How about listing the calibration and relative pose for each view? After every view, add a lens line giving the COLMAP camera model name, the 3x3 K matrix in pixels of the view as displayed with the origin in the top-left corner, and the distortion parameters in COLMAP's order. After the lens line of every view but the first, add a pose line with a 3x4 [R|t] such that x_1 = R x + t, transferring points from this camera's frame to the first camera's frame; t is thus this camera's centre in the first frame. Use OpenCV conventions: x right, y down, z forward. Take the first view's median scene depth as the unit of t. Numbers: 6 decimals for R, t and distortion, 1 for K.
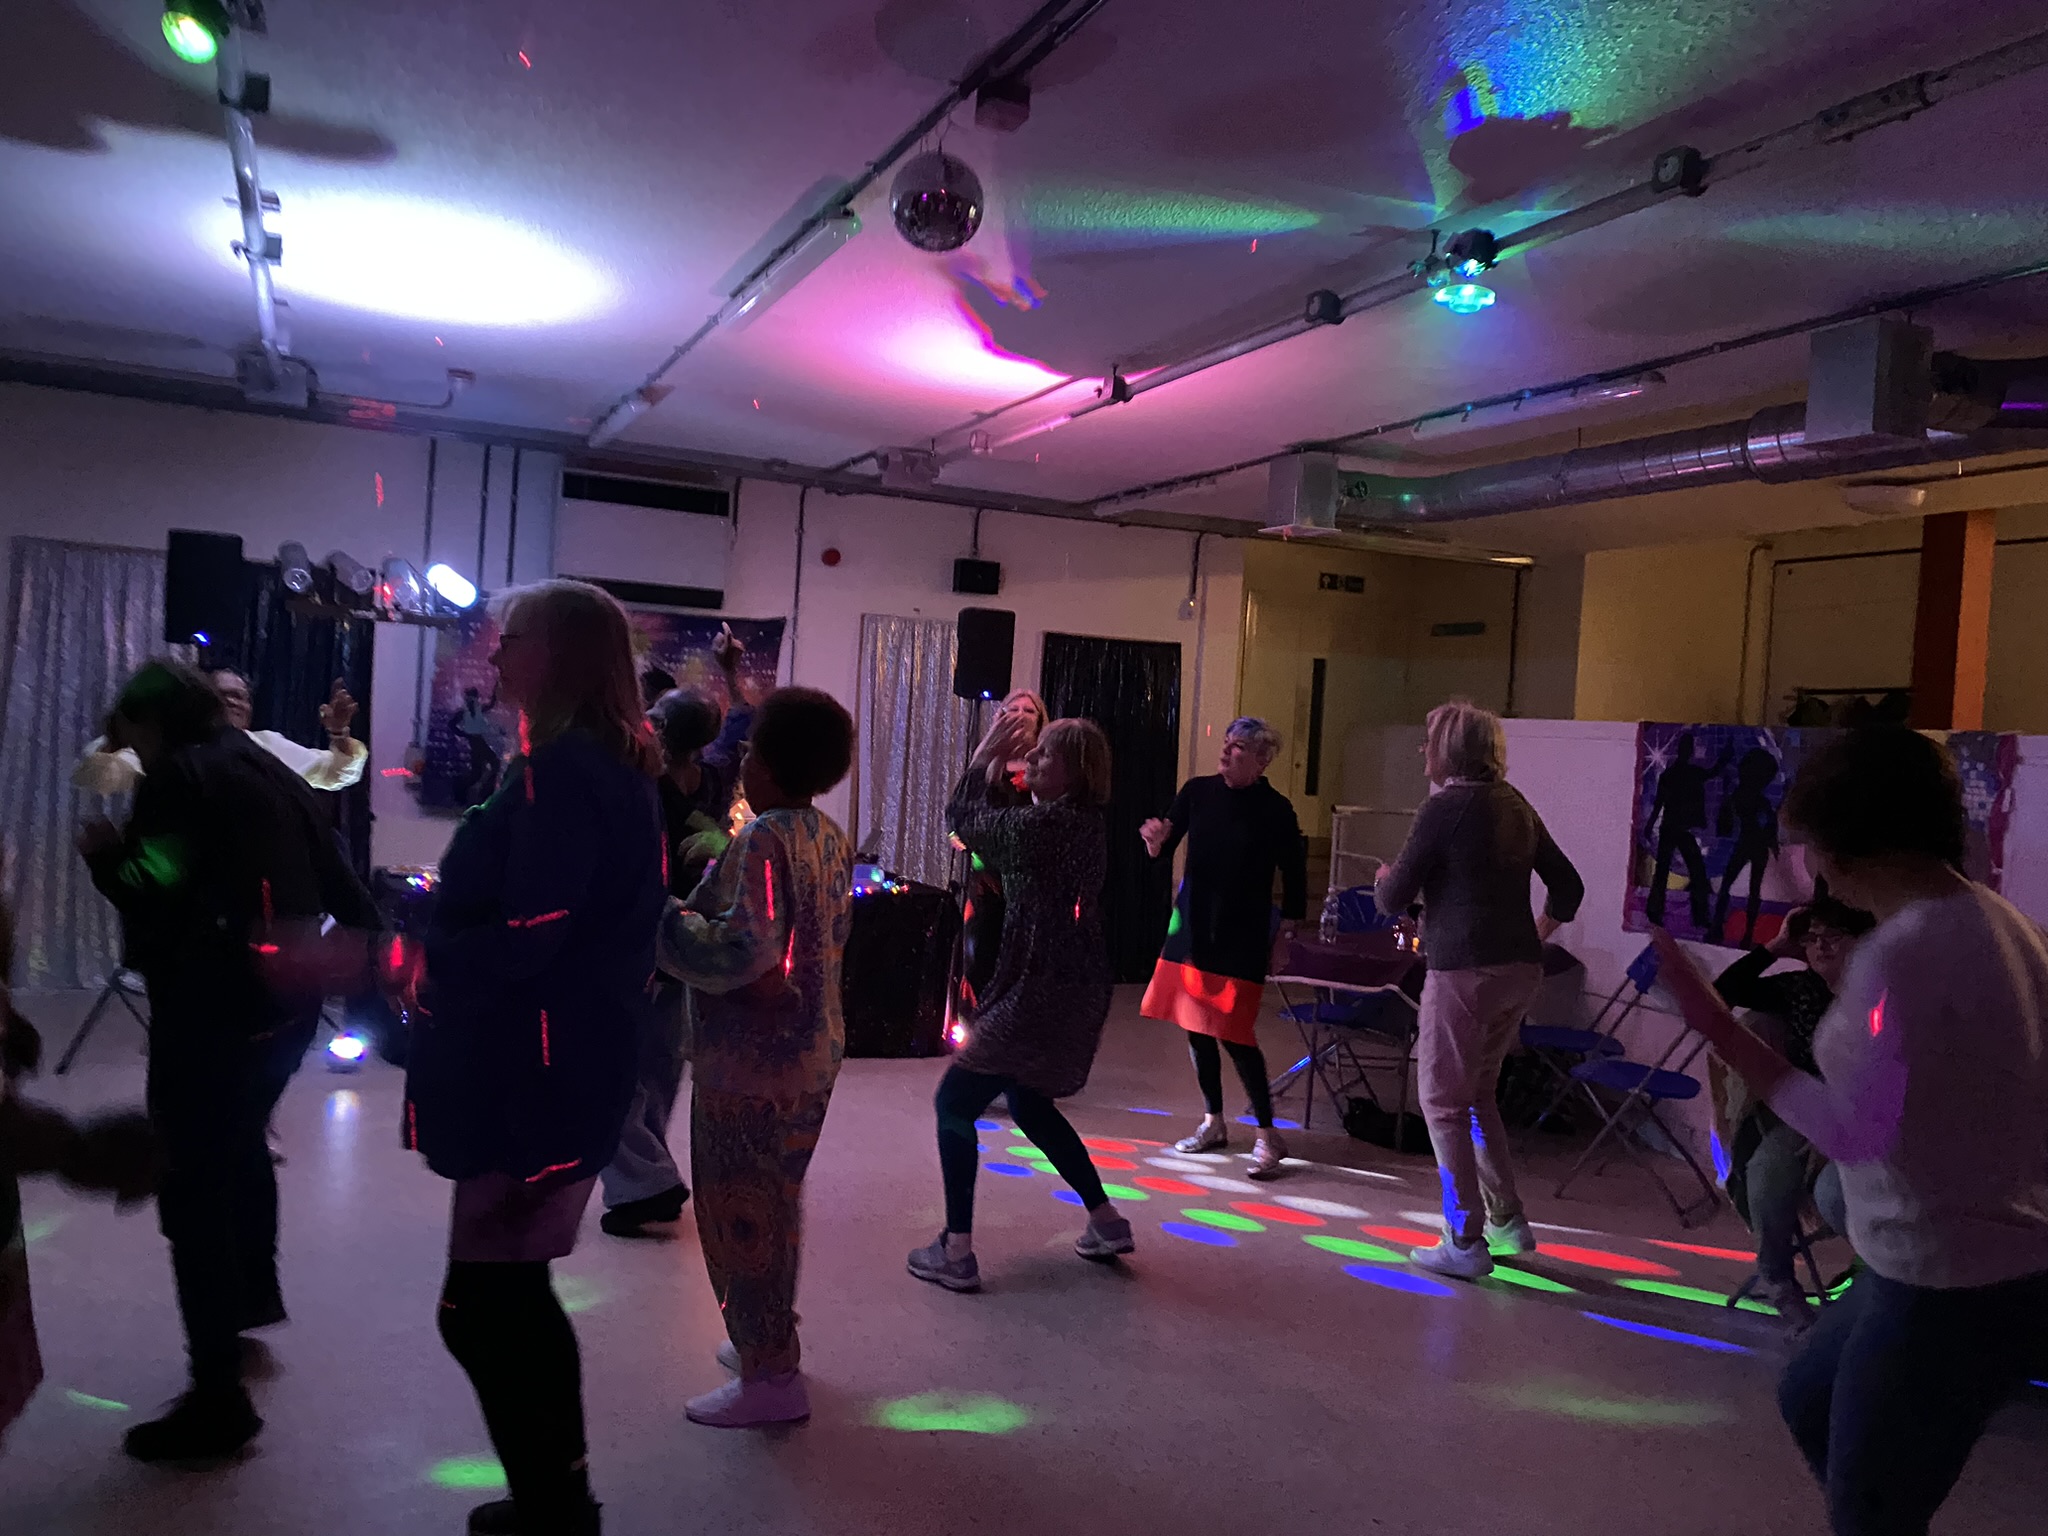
lens RADIAL K [[1558.4, 0, 1010.9], [0, 1558.4, 749.5], [0, 0, 1]] dist [0.040389, -0.051219]
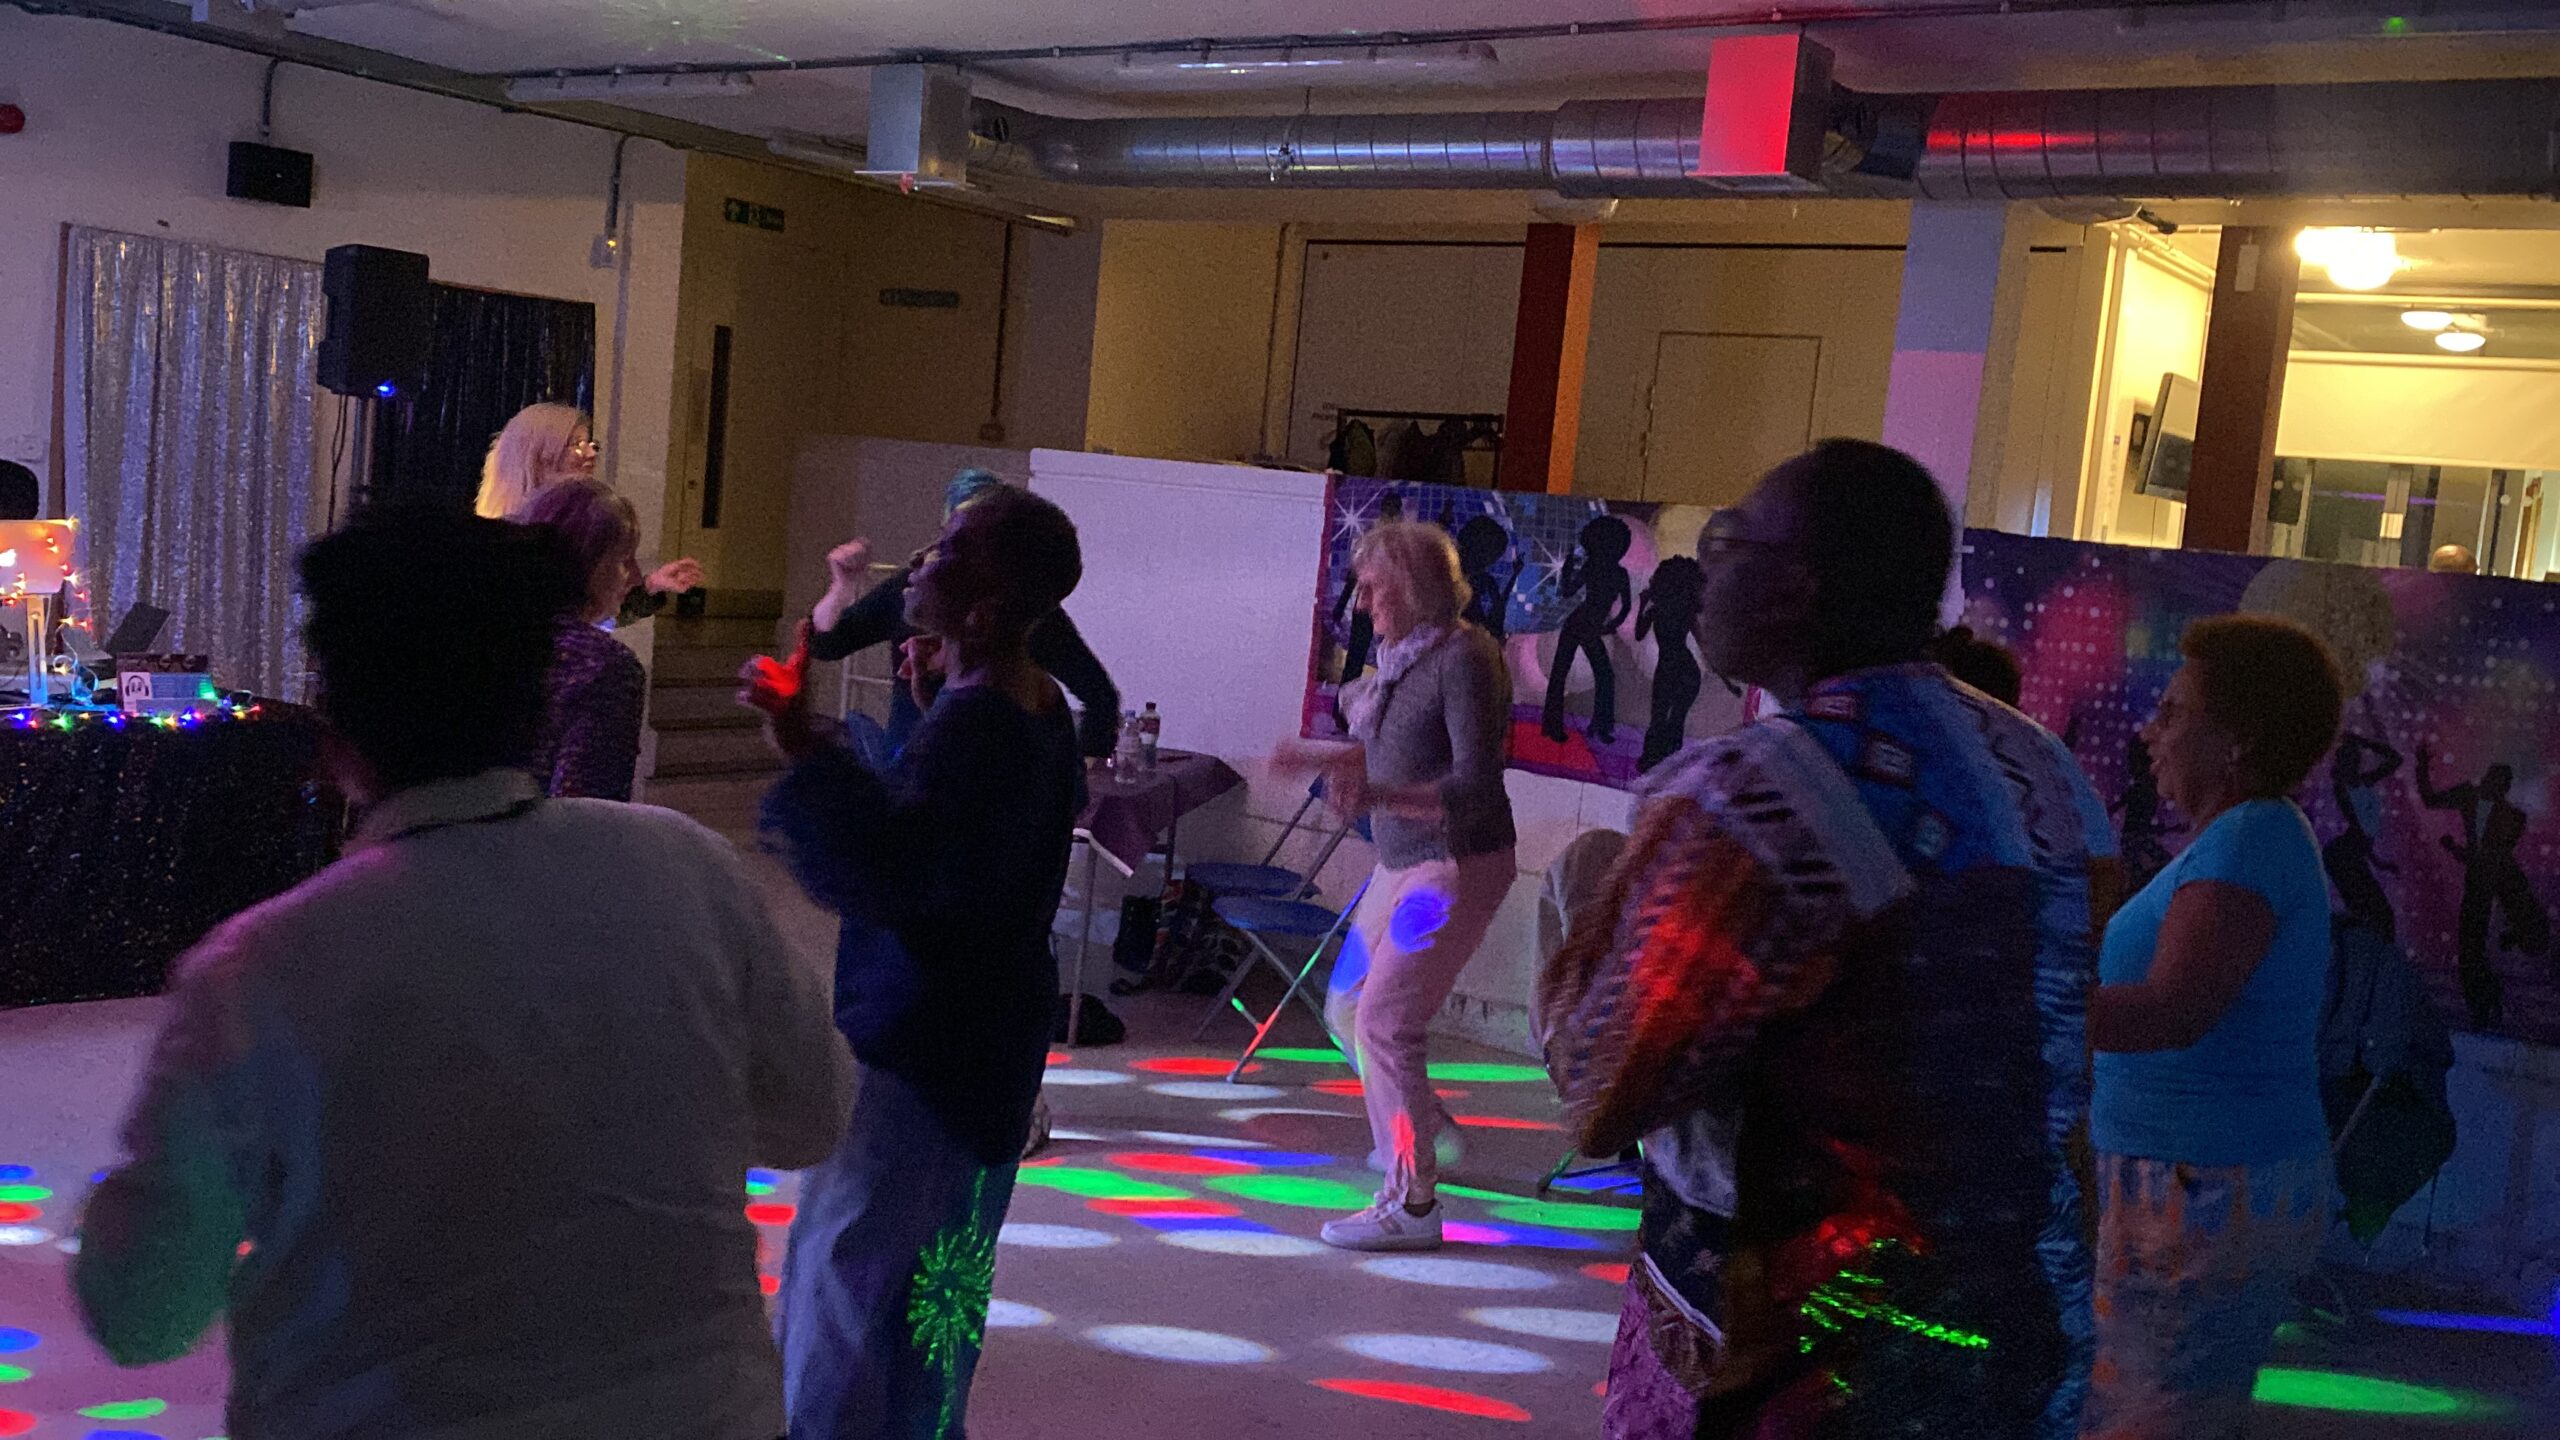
lens RADIAL K [[2231.3, 0, 1297.4], [0, 2231.3, 713.1], [0, 0, 1]] dist [0.075851, -0.162219]
pose [[0.854085, -0.031144, 0.519201, -0.190785], [-0.035515, 0.992384, 0.117949, -0.029022], [-0.518920, -0.119177, 0.846474, 0.047610]]
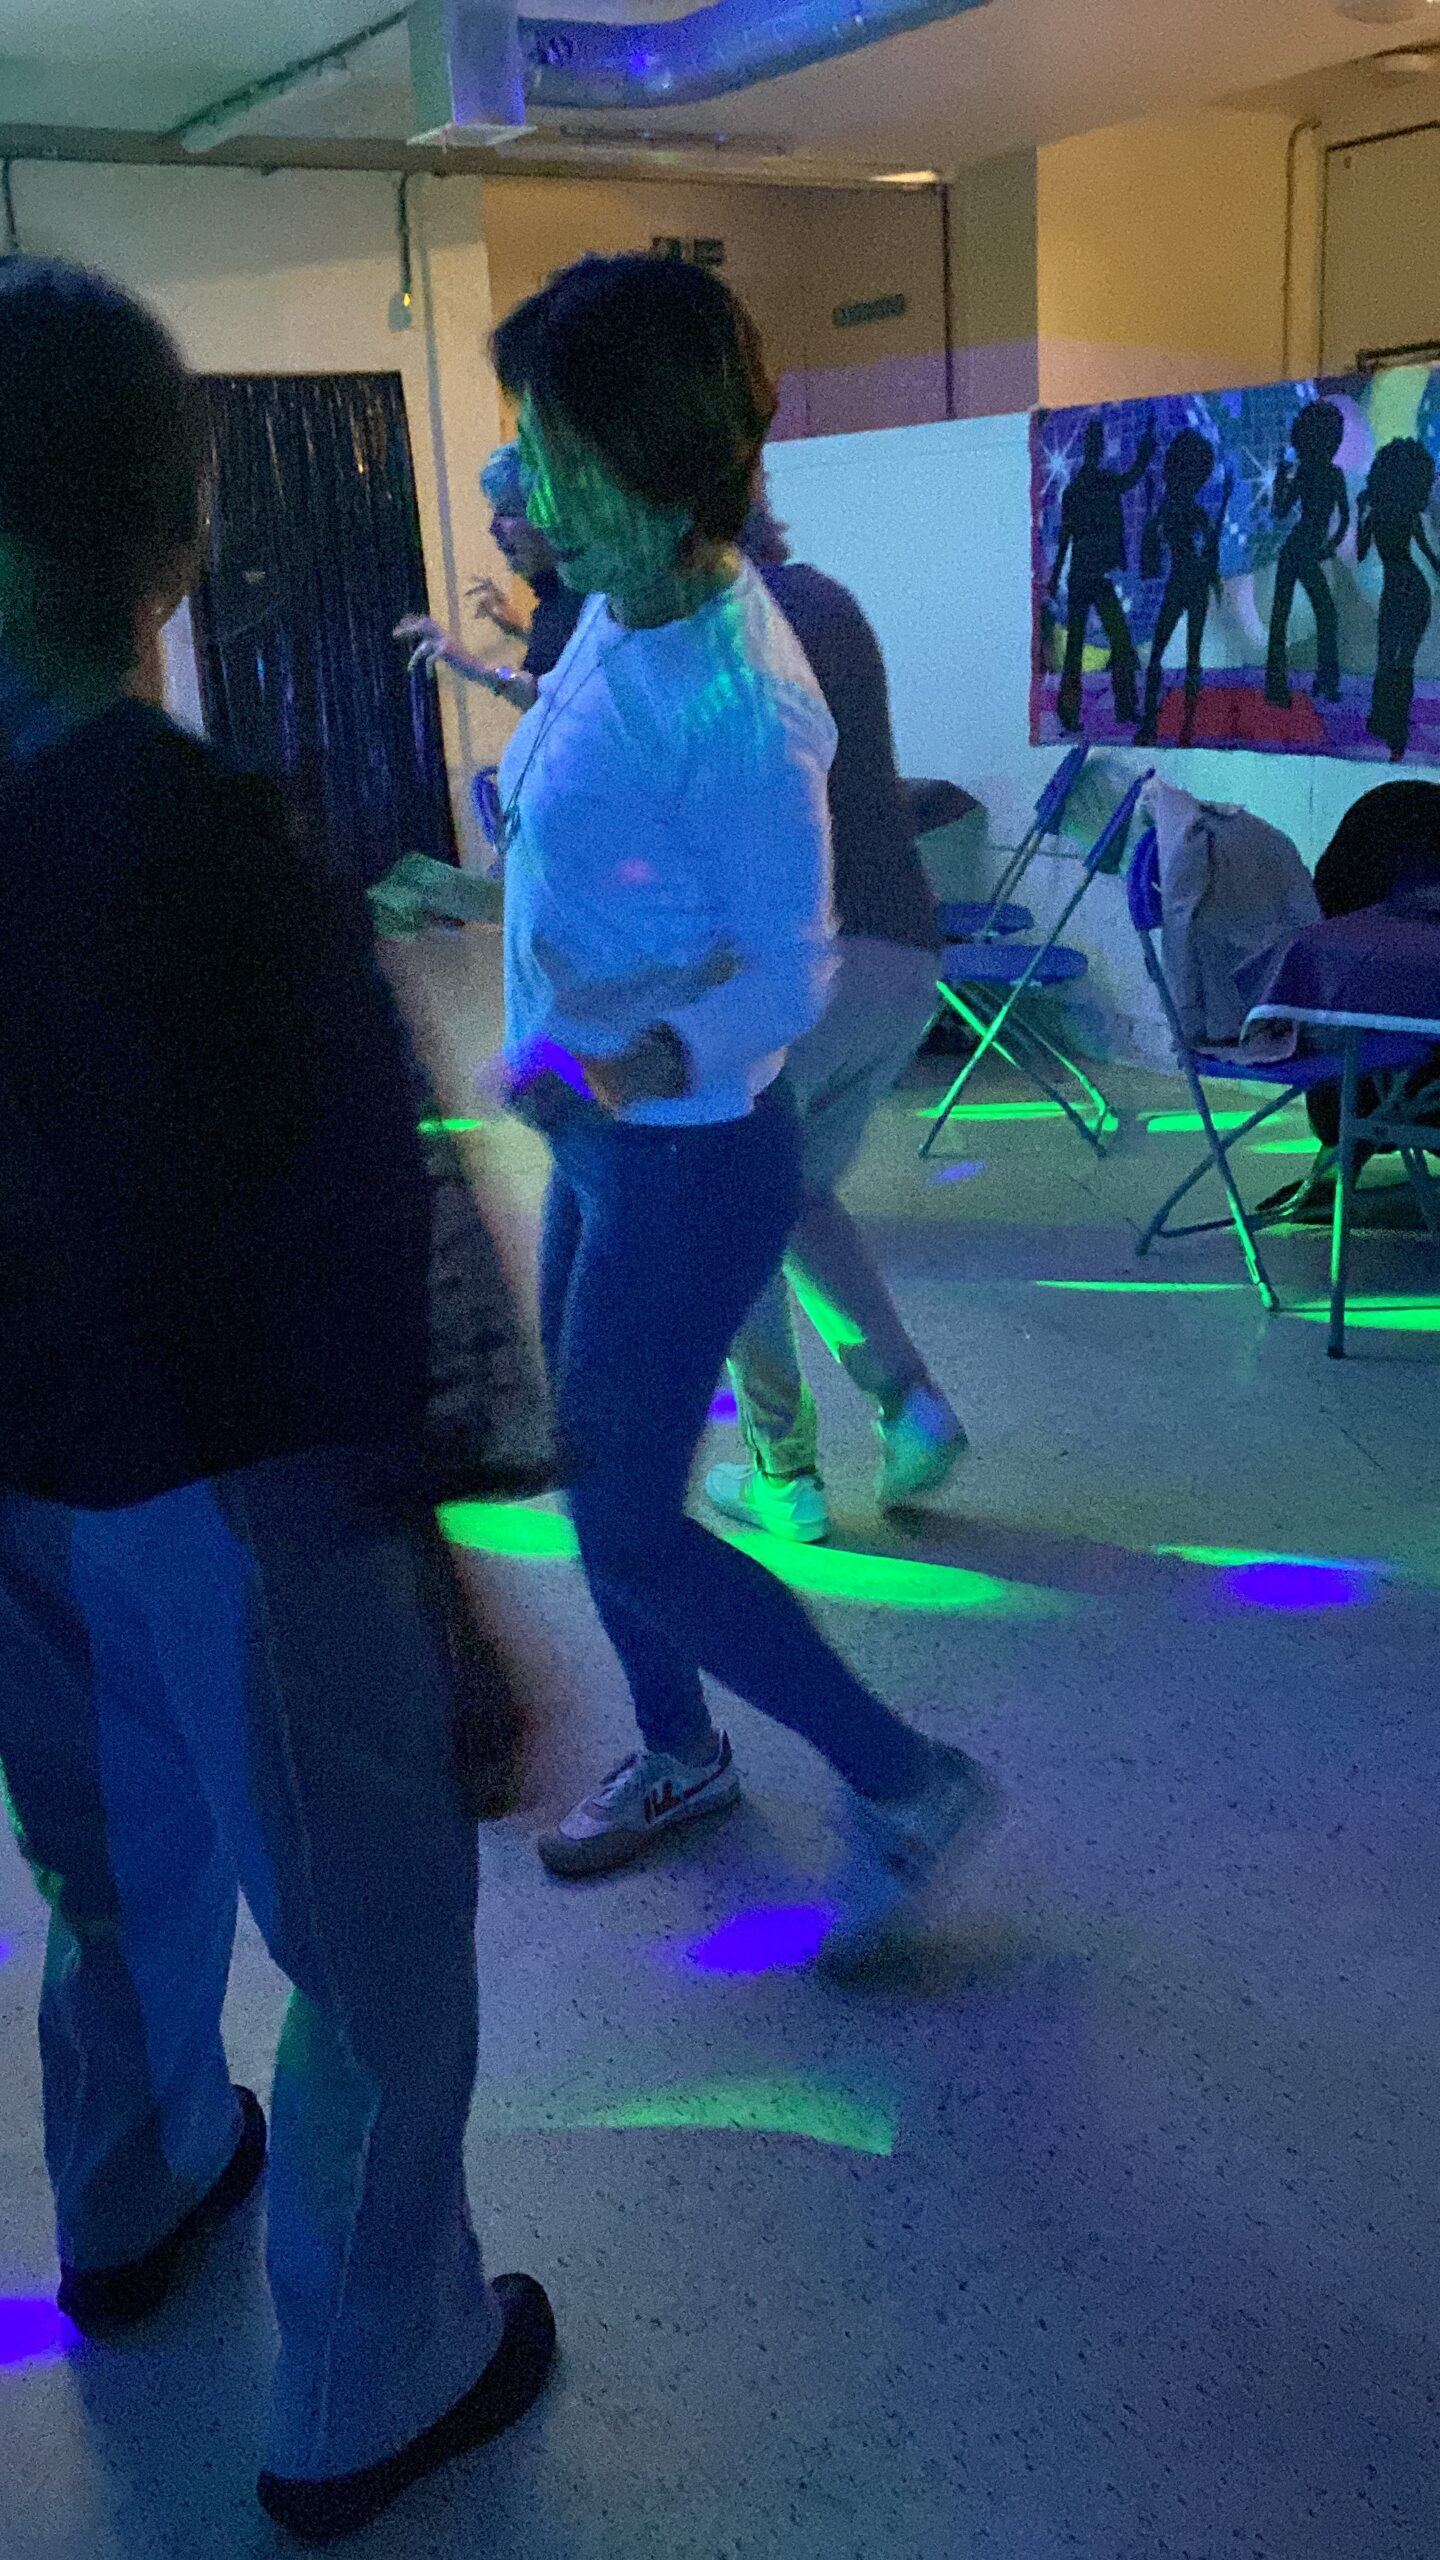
lens RADIAL K [[2231.3, 0, 741.3], [0, 2231.3, 1256.0], [0, 0, 1]] dist [0.075851, -0.162219]
pose [[0.980415, -0.155175, 0.121277, 0.114860], [0.113716, 0.948798, 0.294705, 0.025238], [-0.160798, -0.275142, 0.947861, 0.045916]]
